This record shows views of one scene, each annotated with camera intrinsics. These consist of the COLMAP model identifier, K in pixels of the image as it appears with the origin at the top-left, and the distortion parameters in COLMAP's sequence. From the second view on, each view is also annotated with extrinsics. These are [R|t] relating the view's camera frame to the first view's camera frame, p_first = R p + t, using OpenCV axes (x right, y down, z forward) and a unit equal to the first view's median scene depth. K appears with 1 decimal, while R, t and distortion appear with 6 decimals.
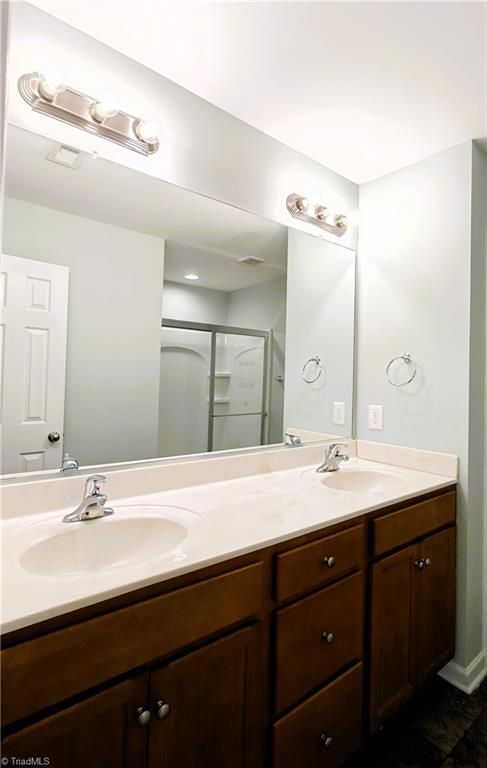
lens RADIAL K [[393.1, 0, 239.2], [0, 393.1, 375.9], [0, 0, 1]] dist [-0.003832, 0.002113]
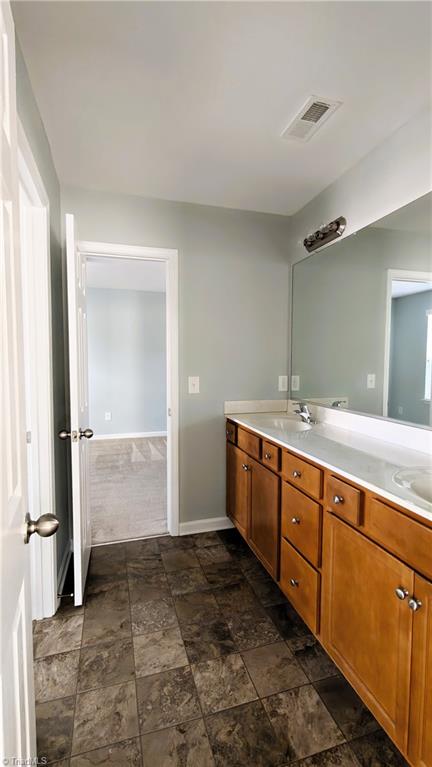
lens RADIAL K [[346.0, 0, 213.2], [0, 346.0, 380.8], [0, 0, 1]] dist [-0.001131, -0.000590]
pose [[0.374125, -0.086762, 0.923311, -0.271105], [0.015494, 0.996060, 0.087320, 0.006698], [-0.927249, -0.018362, 0.373995, 0.437051]]
